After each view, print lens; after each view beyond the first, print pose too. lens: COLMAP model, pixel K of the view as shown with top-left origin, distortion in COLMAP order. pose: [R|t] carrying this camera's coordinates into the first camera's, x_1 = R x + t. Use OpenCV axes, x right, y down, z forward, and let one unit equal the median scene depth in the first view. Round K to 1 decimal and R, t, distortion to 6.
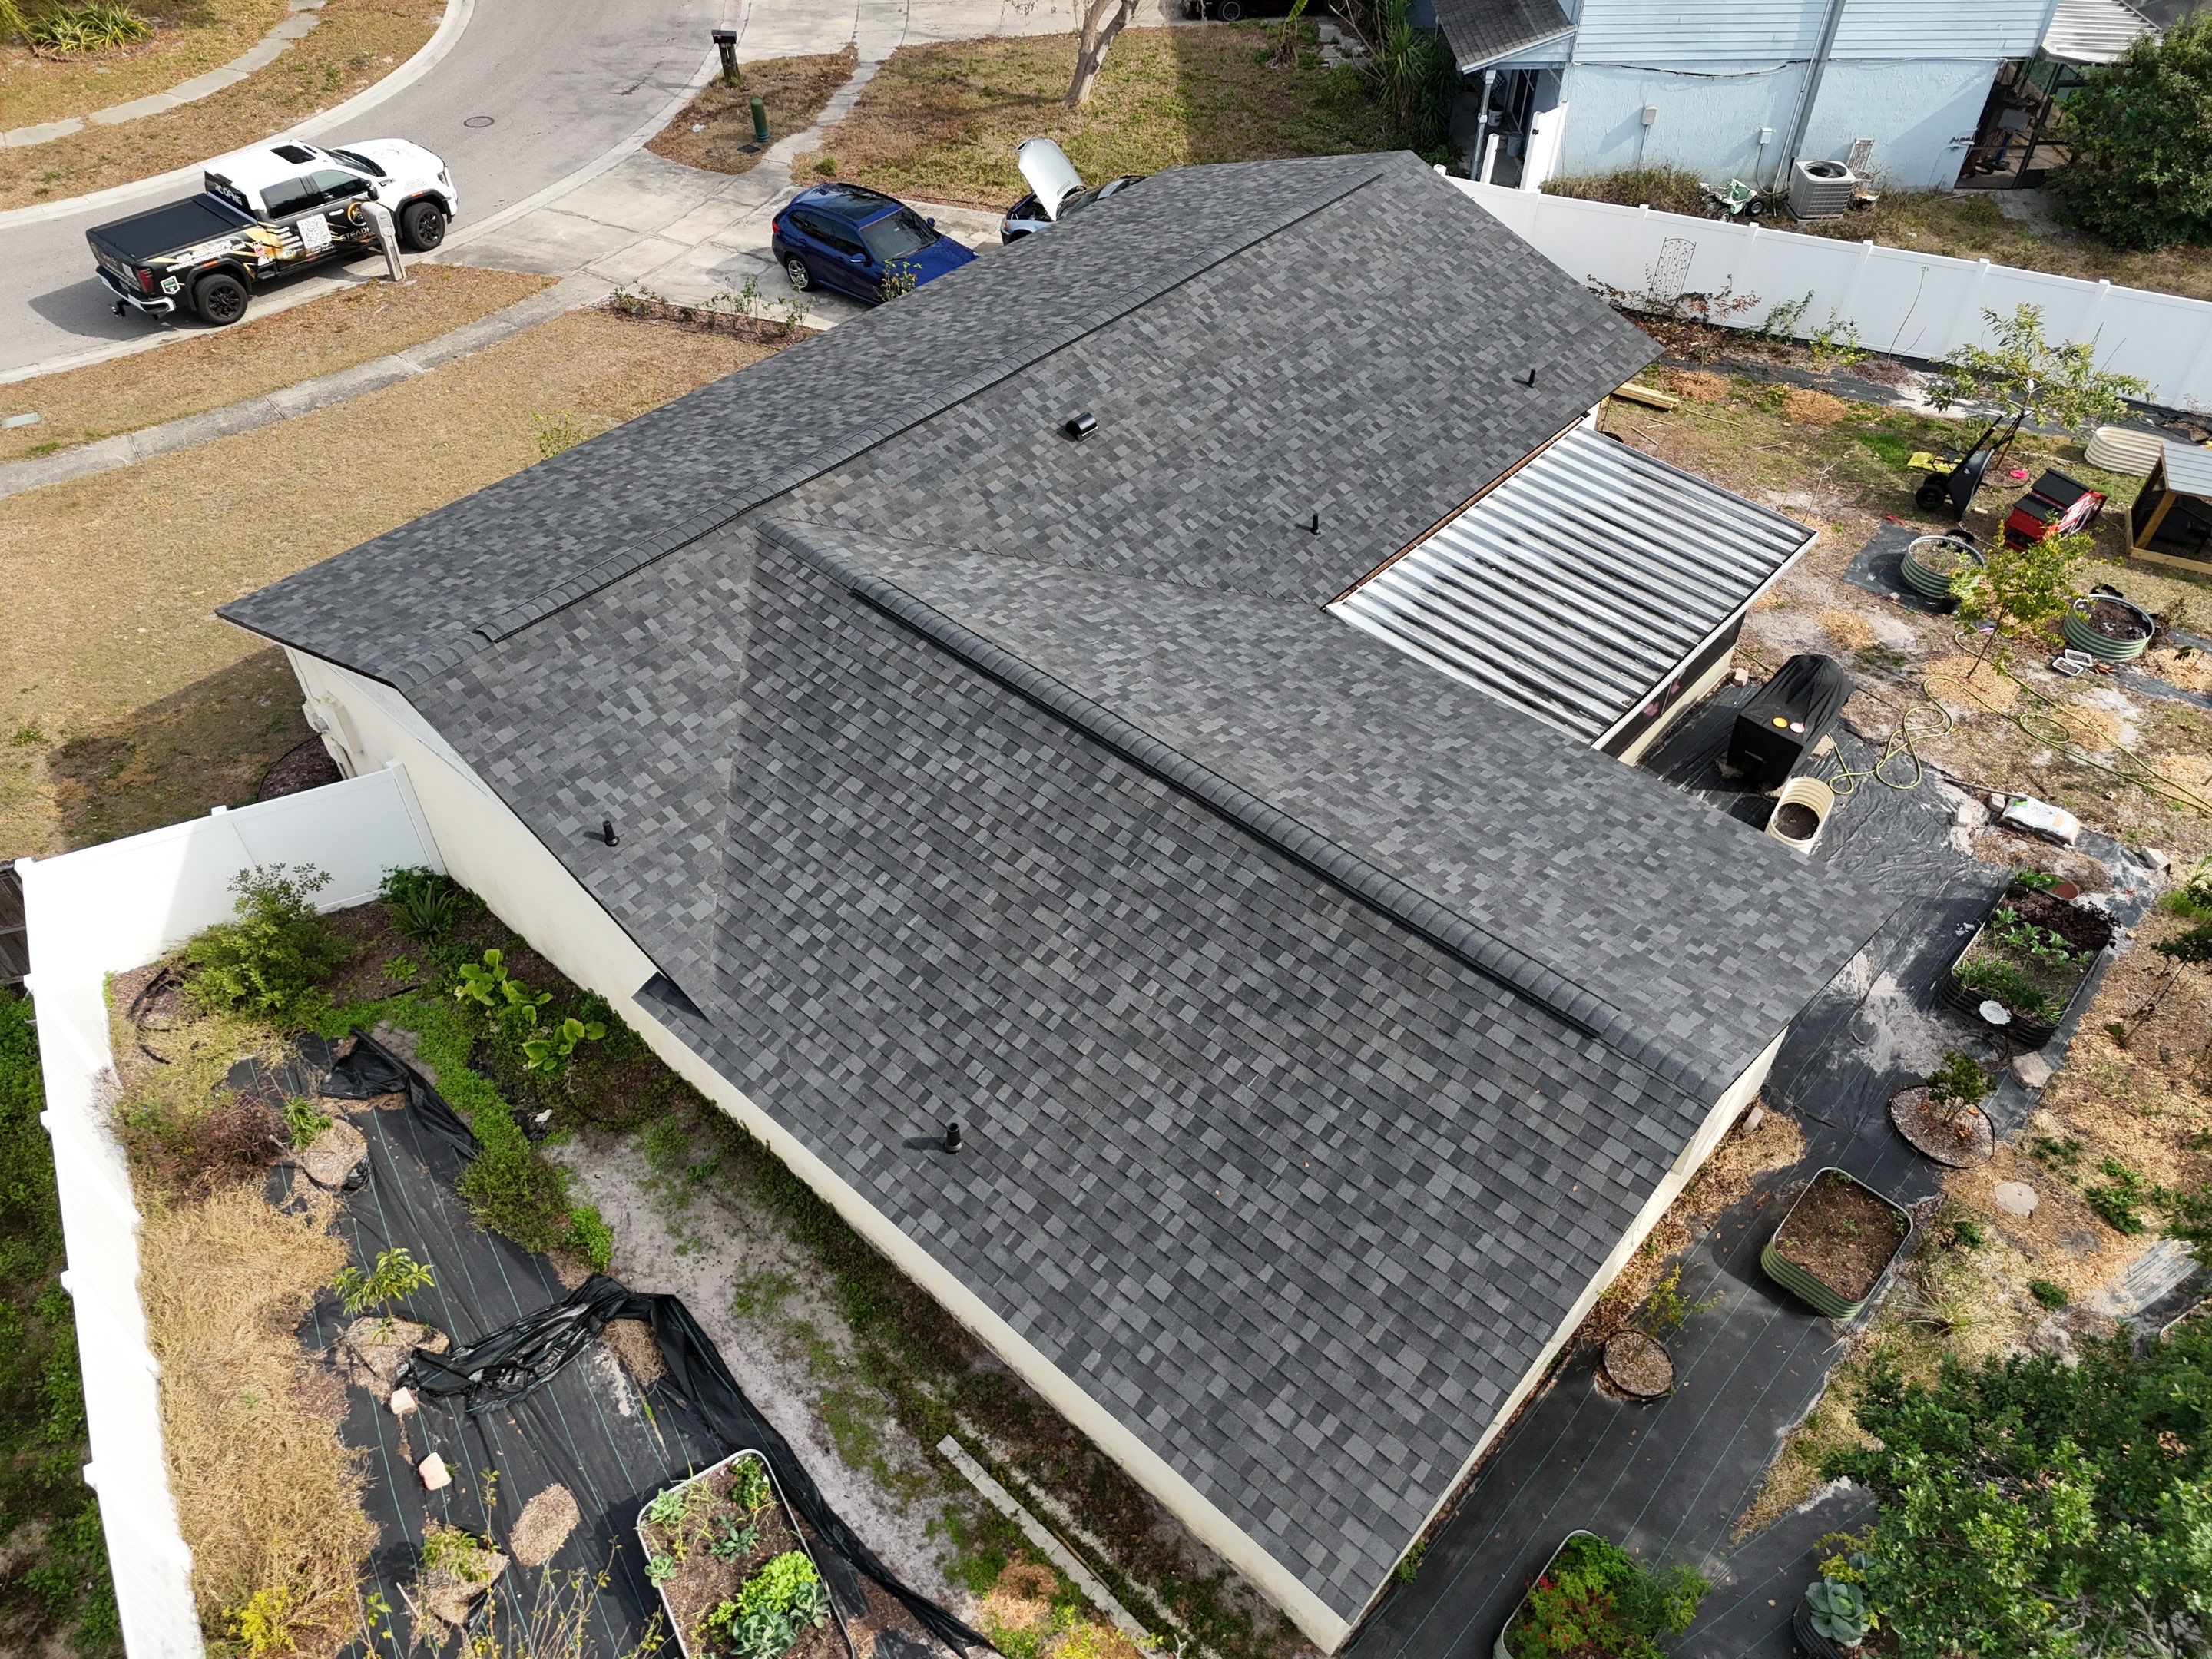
lens RADIAL K [[1623.5, 0, 1114.3], [0, 1623.5, 828.4], [0, 0, 1]] dist [0.071261, -0.058321]
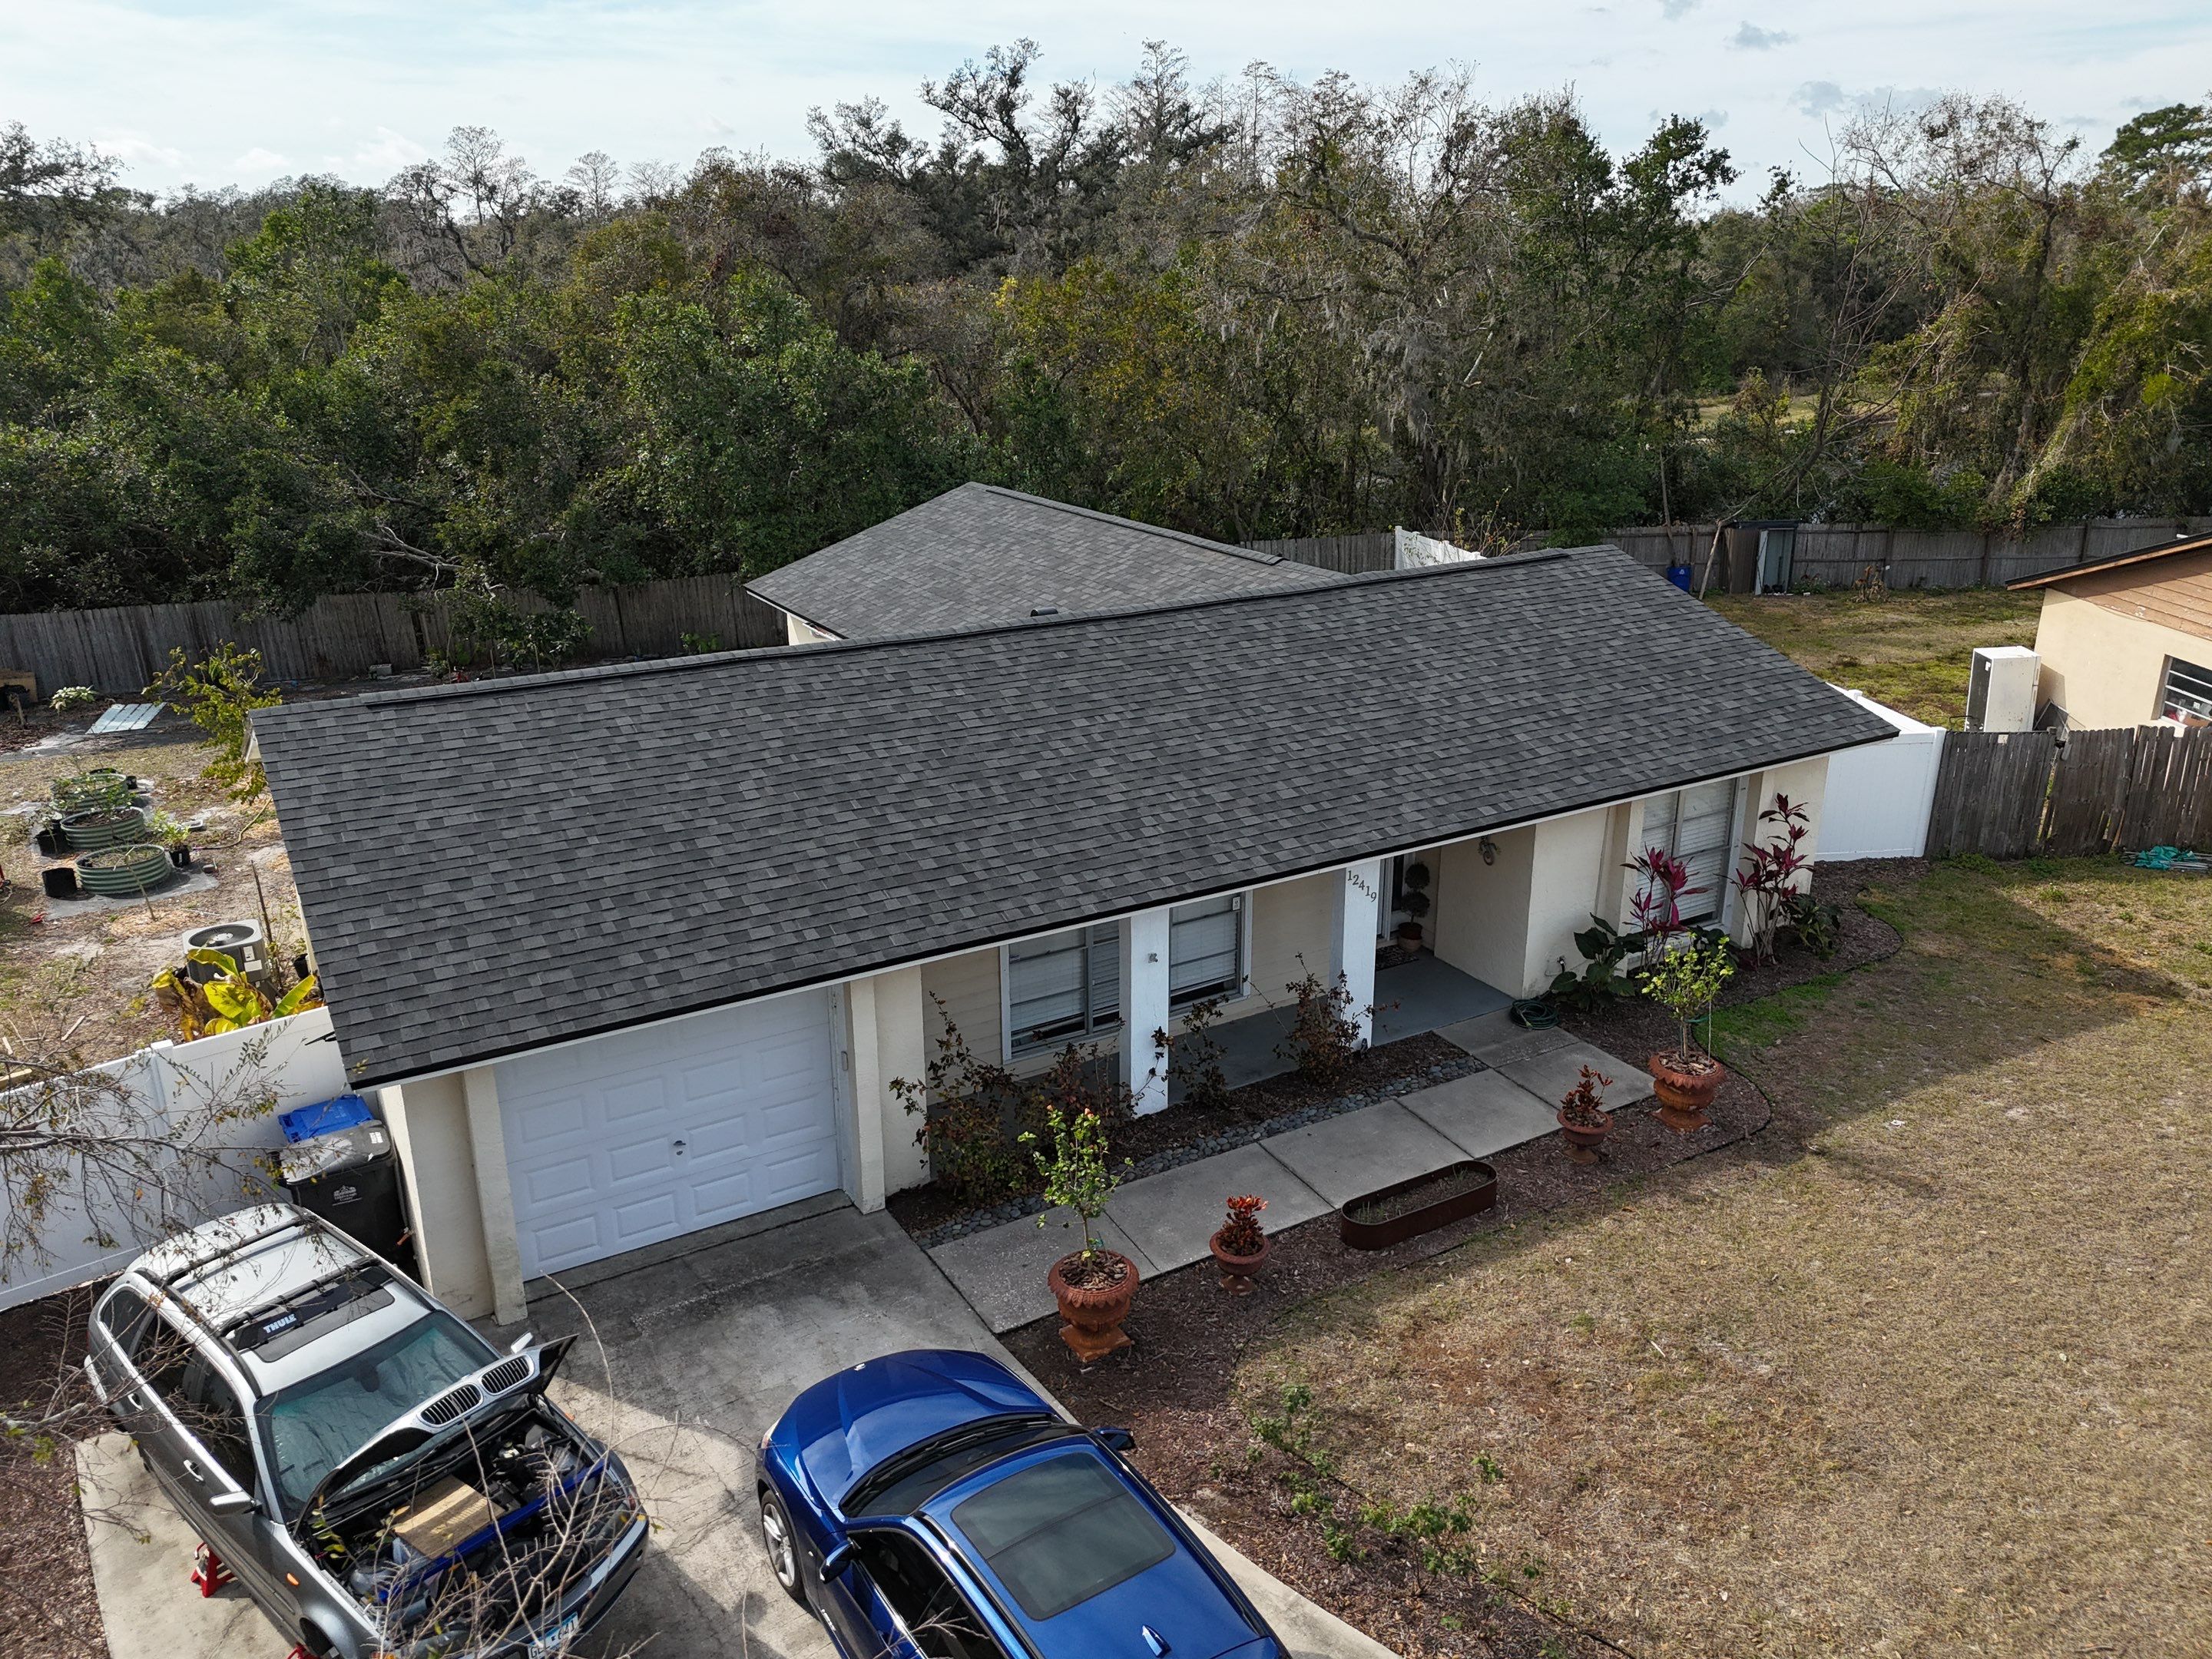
lens RADIAL K [[1623.5, 0, 1115.4], [0, 1623.5, 827.7], [0, 0, 1]] dist [0.071261, -0.058321]
pose [[-0.954711, -0.098030, 0.280923, -0.349113], [0.208500, 0.453146, 0.866710, -1.025161], [-0.212262, 0.886030, -0.412184, 1.481677]]
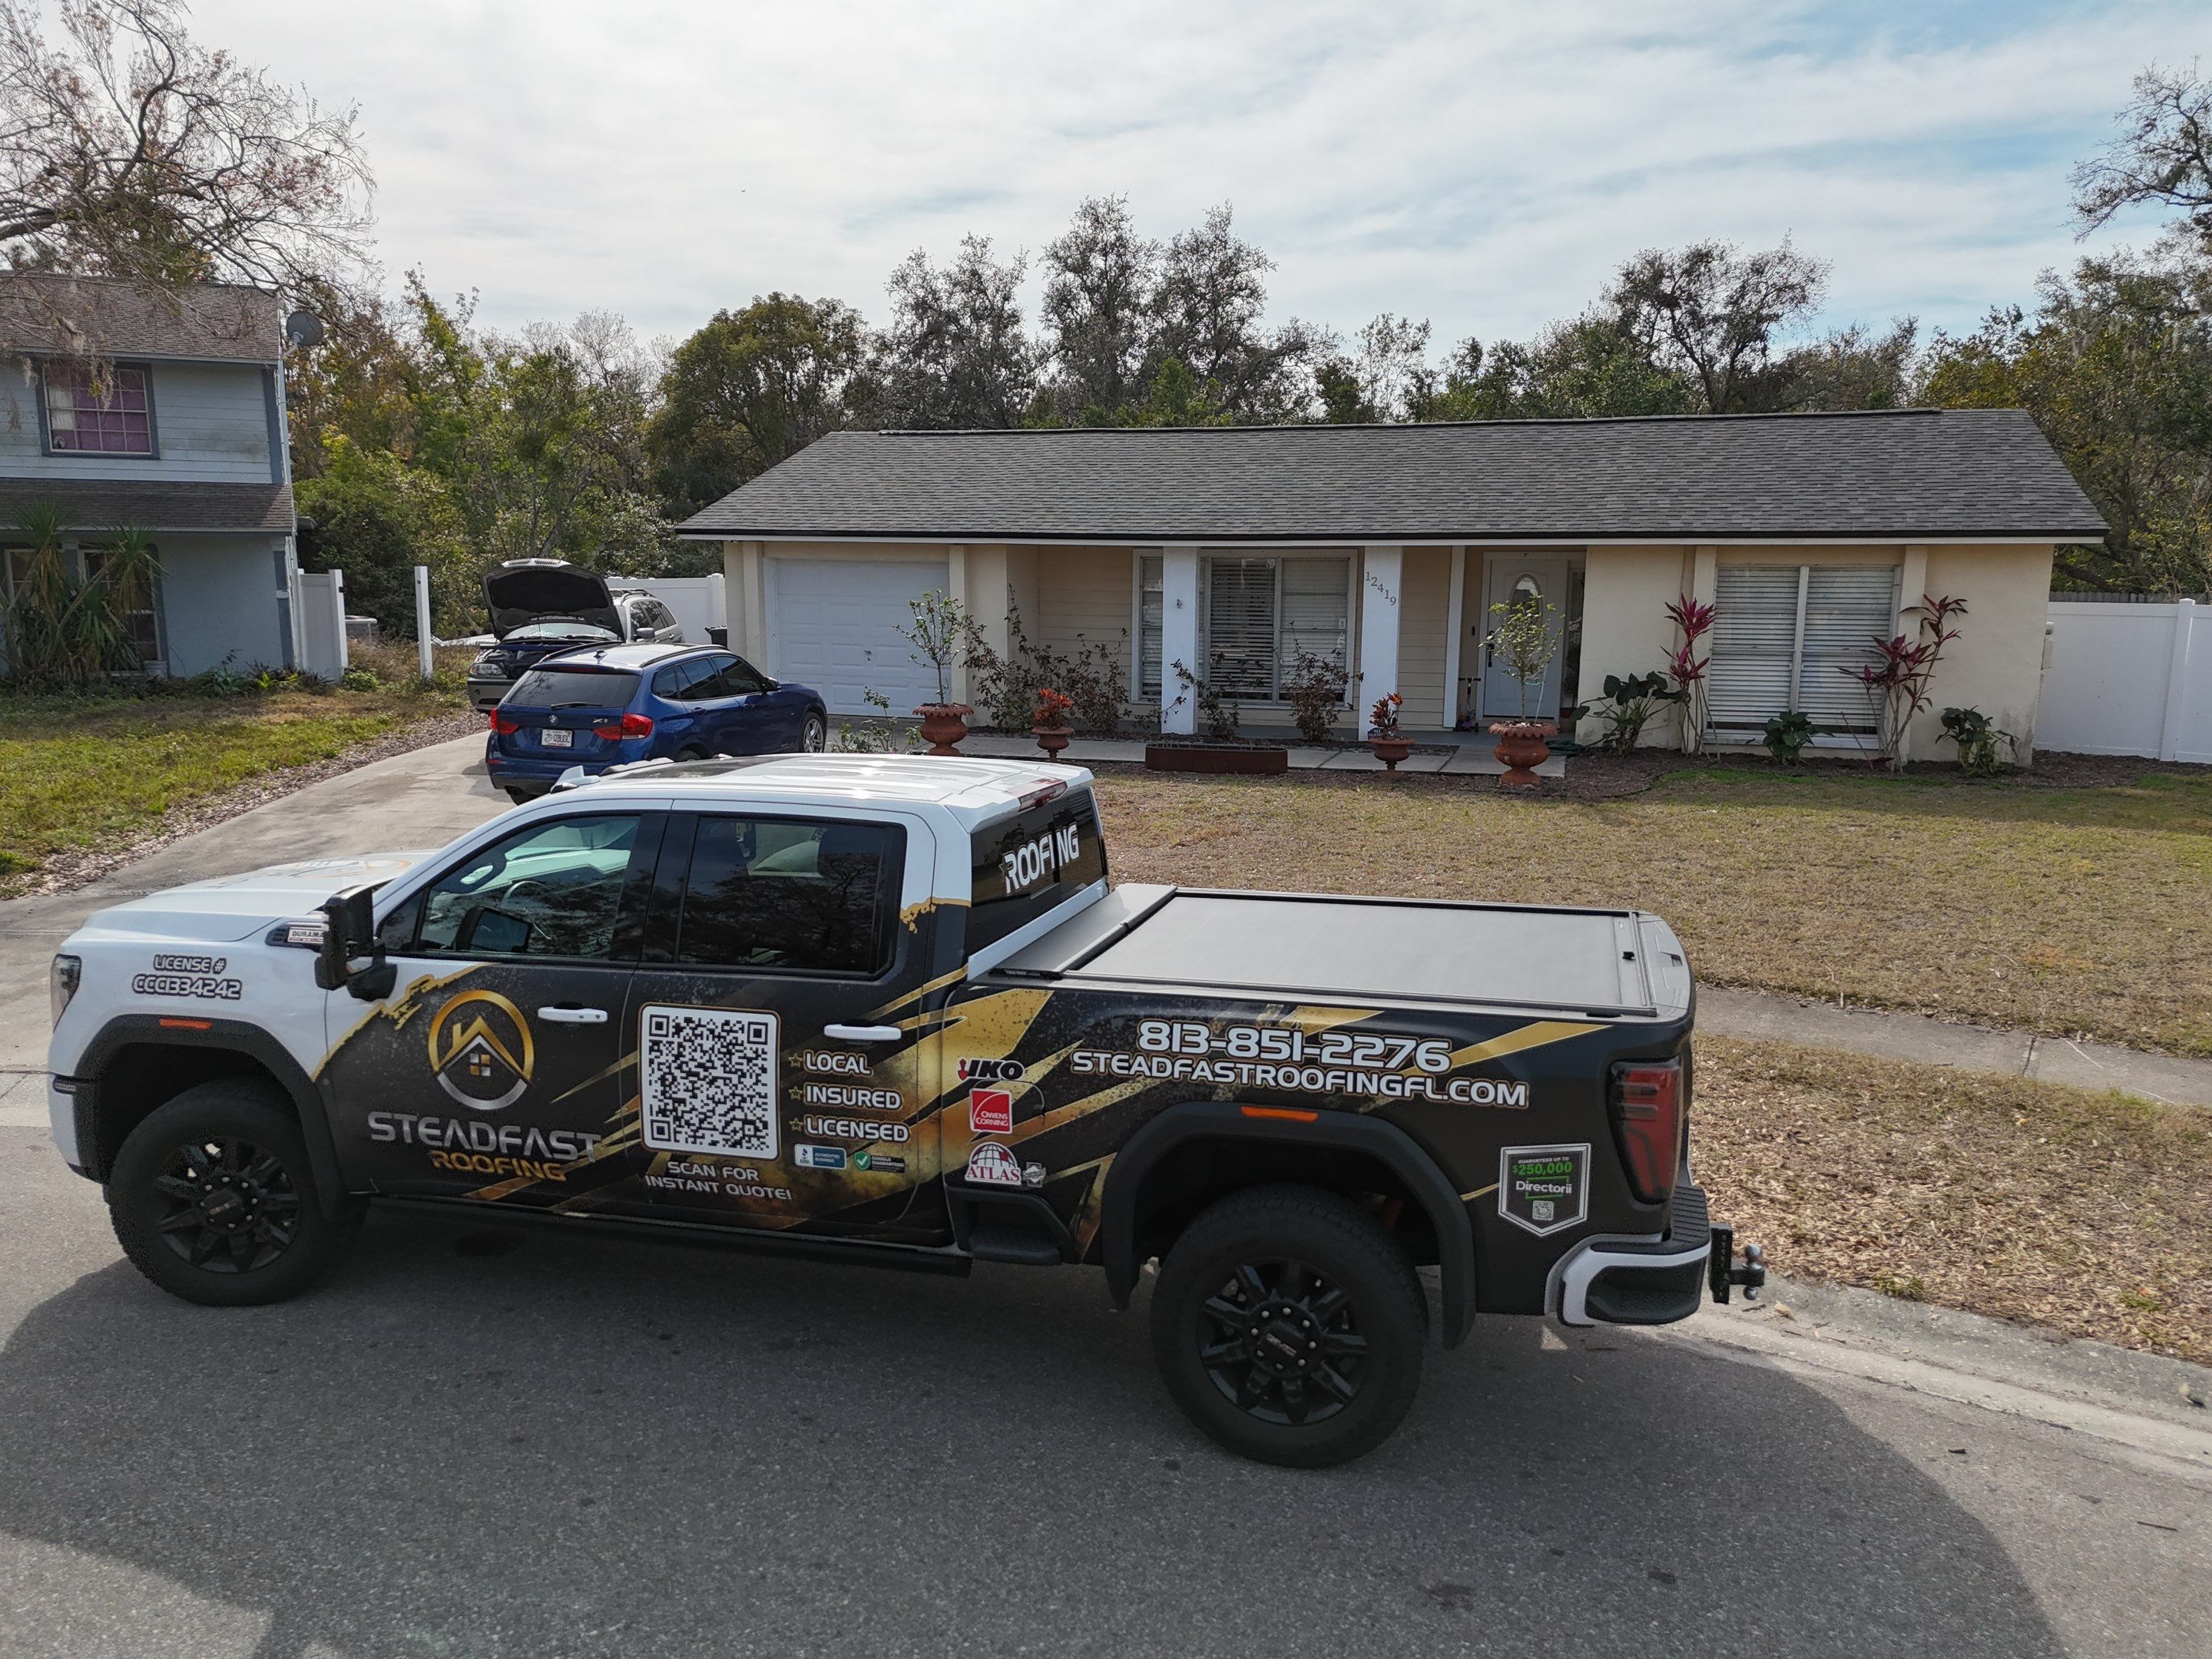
lens RADIAL K [[1623.5, 0, 1109.0], [0, 1623.5, 832.6], [0, 0, 1]] dist [0.071261, -0.058321]
pose [[-0.416264, -0.165706, 0.894017, -1.078450], [0.631037, 0.655244, 0.415267, -0.694266], [-0.654612, 0.737019, -0.168187, 1.526818]]
